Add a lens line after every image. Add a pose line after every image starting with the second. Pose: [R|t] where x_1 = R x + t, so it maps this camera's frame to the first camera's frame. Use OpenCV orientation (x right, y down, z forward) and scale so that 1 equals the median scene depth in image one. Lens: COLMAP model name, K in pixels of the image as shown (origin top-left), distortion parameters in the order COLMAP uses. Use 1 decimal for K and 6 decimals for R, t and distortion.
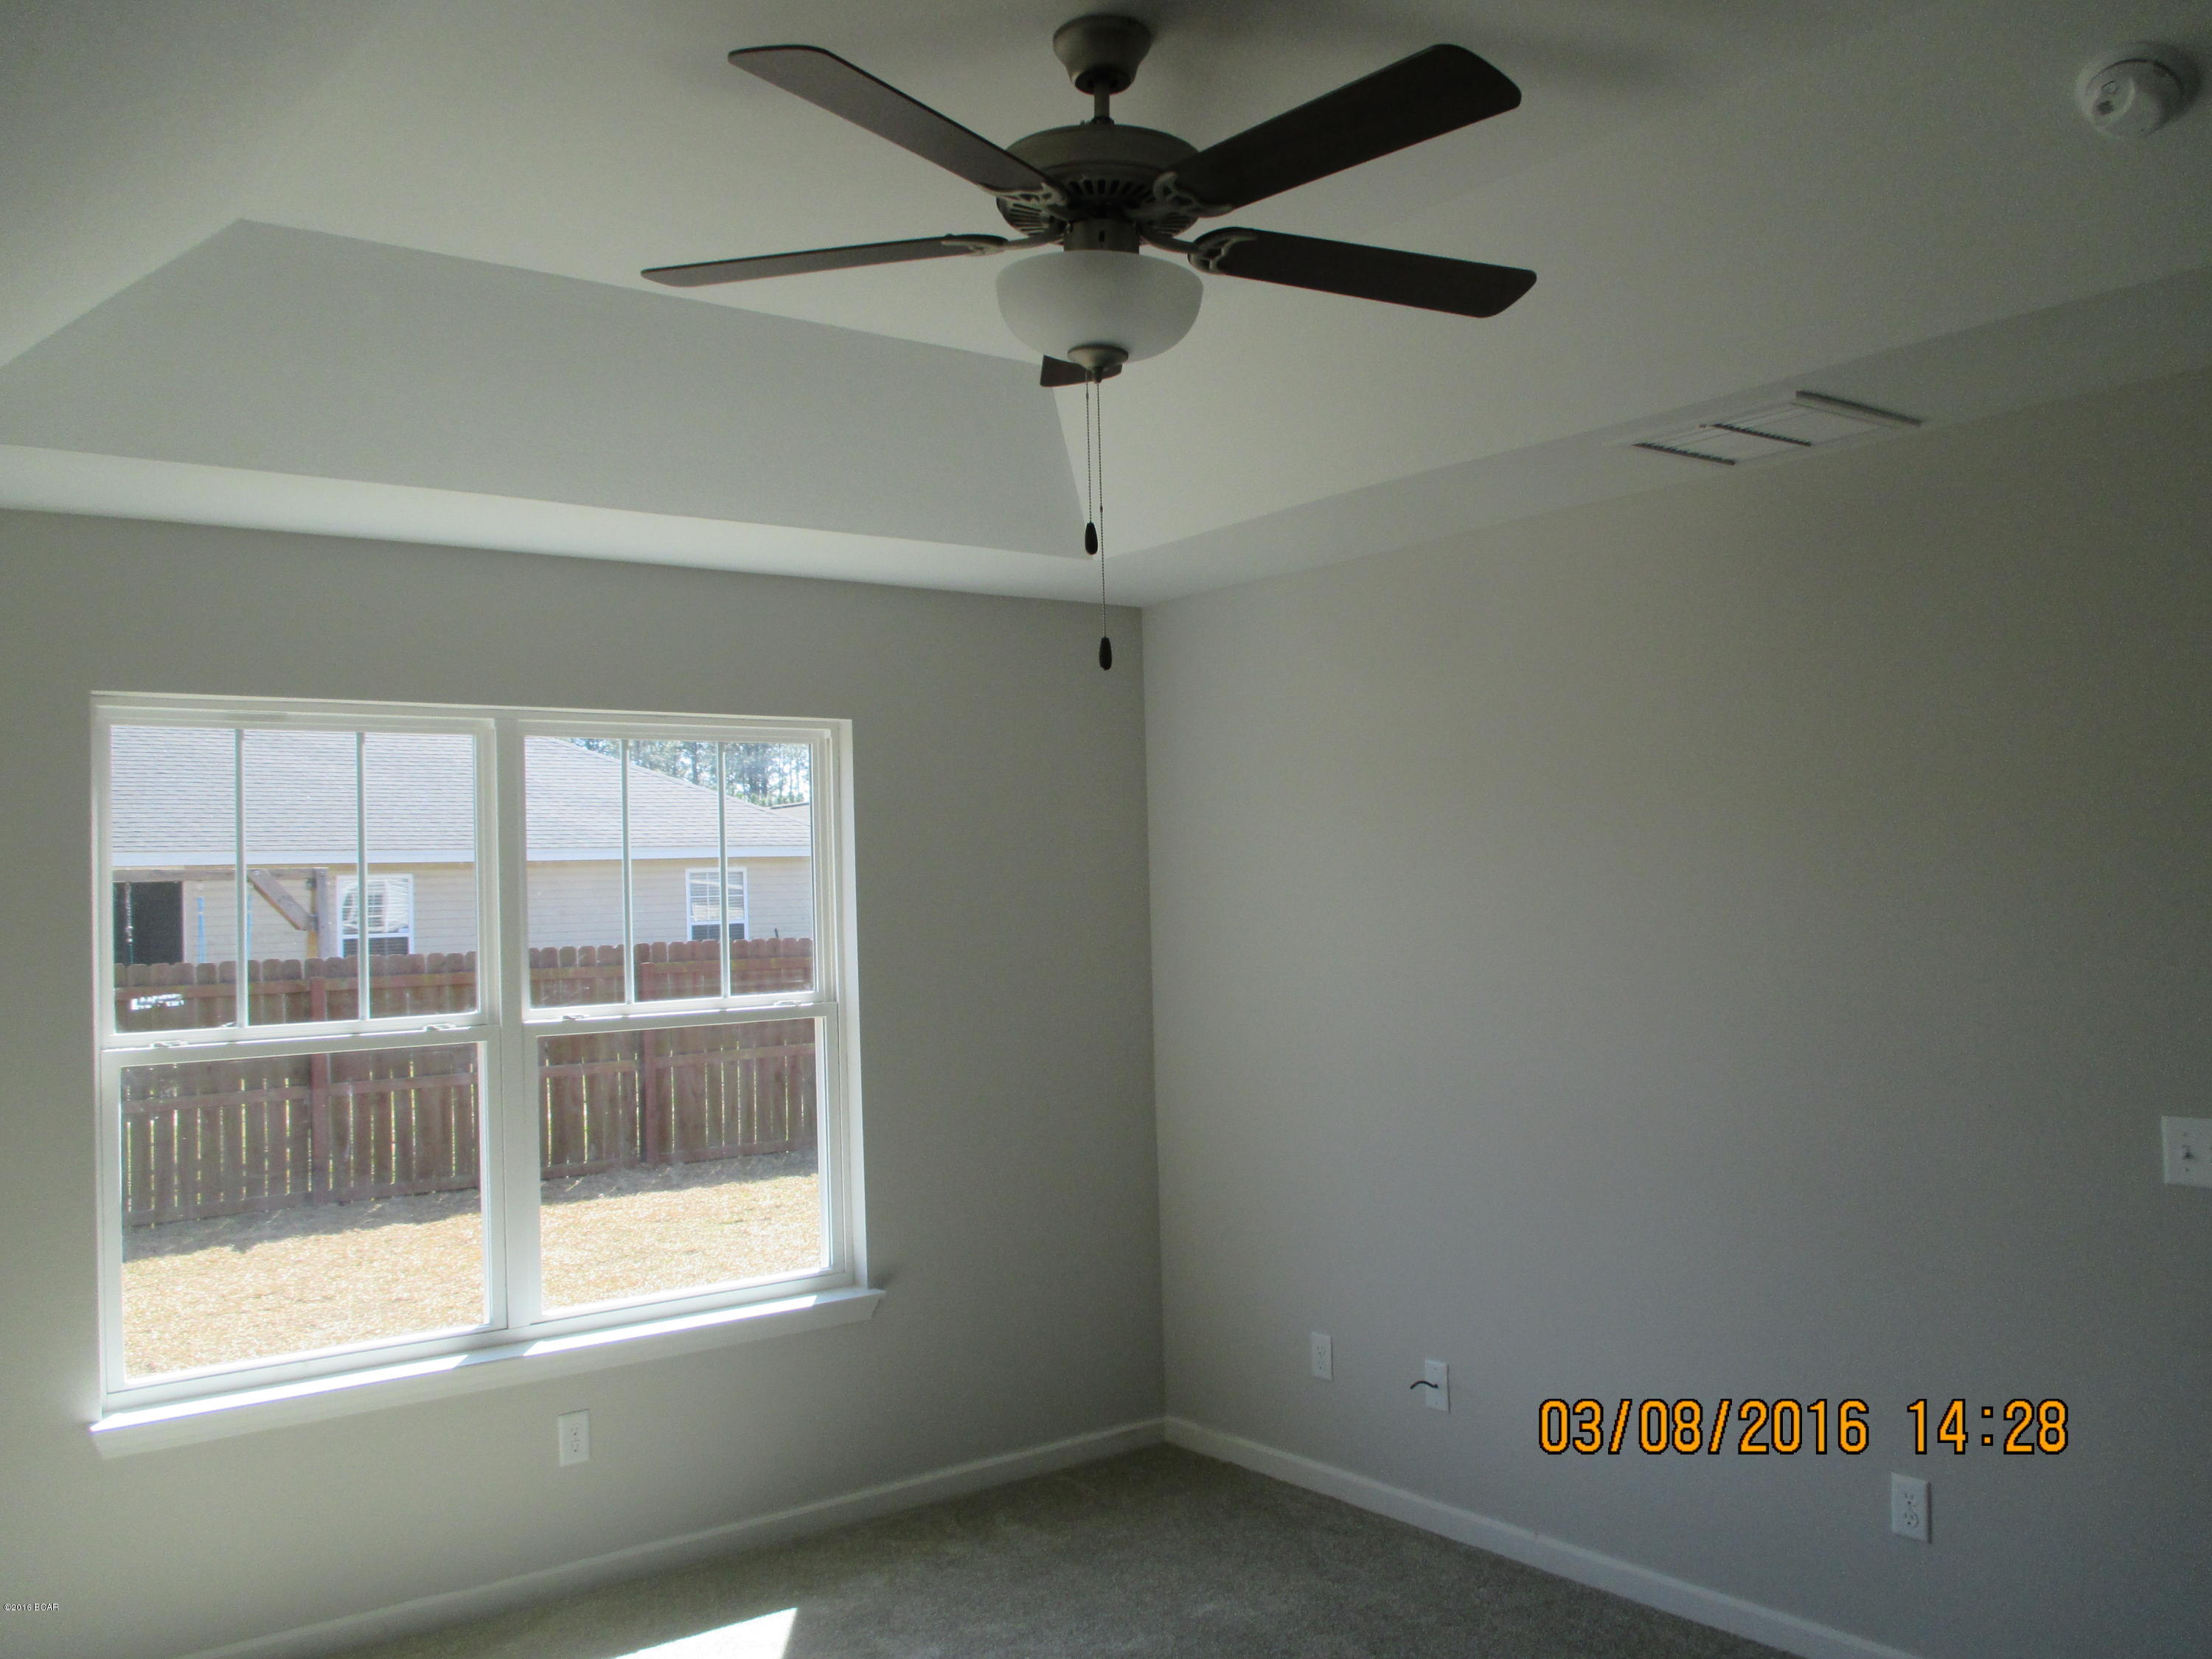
lens RADIAL K [[1824.2, 0, 1112.6], [0, 1824.2, 825.1], [0, 0, 1]] dist [-0.023735, -0.006598]
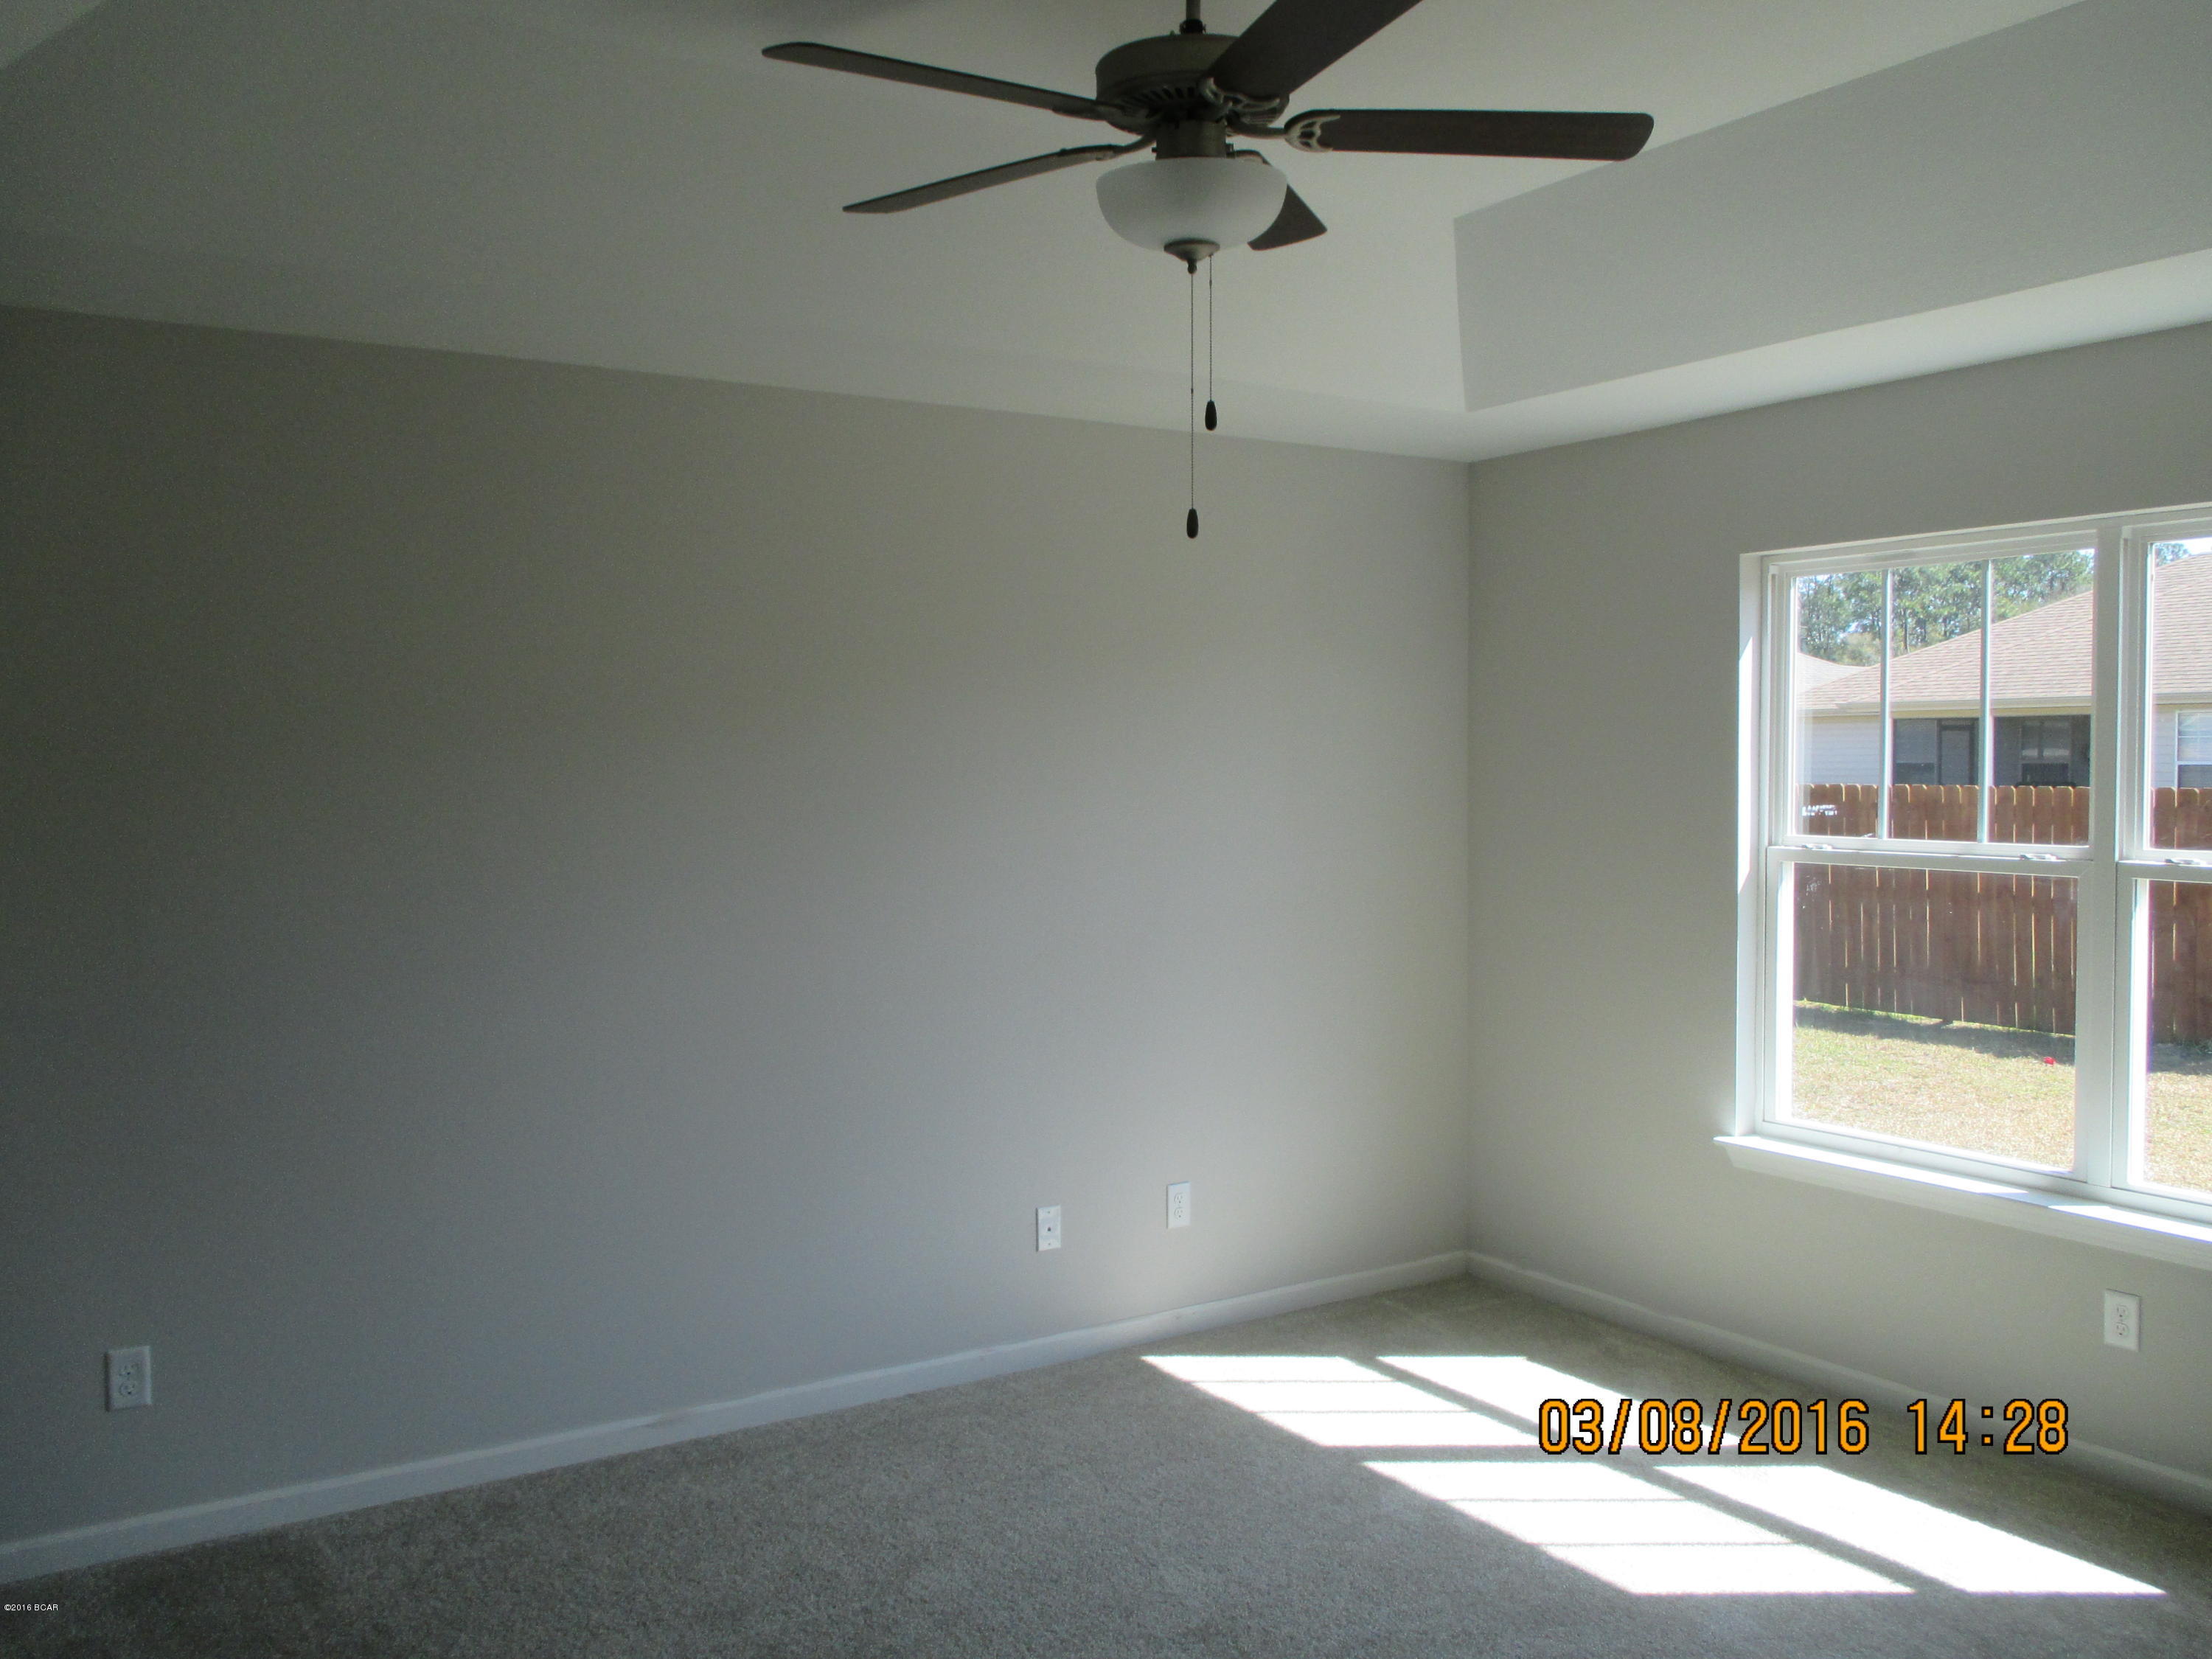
lens RADIAL K [[1824.2, 0, 1112.6], [0, 1824.2, 825.1], [0, 0, 1]] dist [-0.023735, -0.006598]
pose [[-0.033915, 0.071836, -0.996840, 0.608051], [0.041428, 0.996657, 0.070413, 0.004682], [0.998566, -0.038909, -0.036778, 0.536208]]
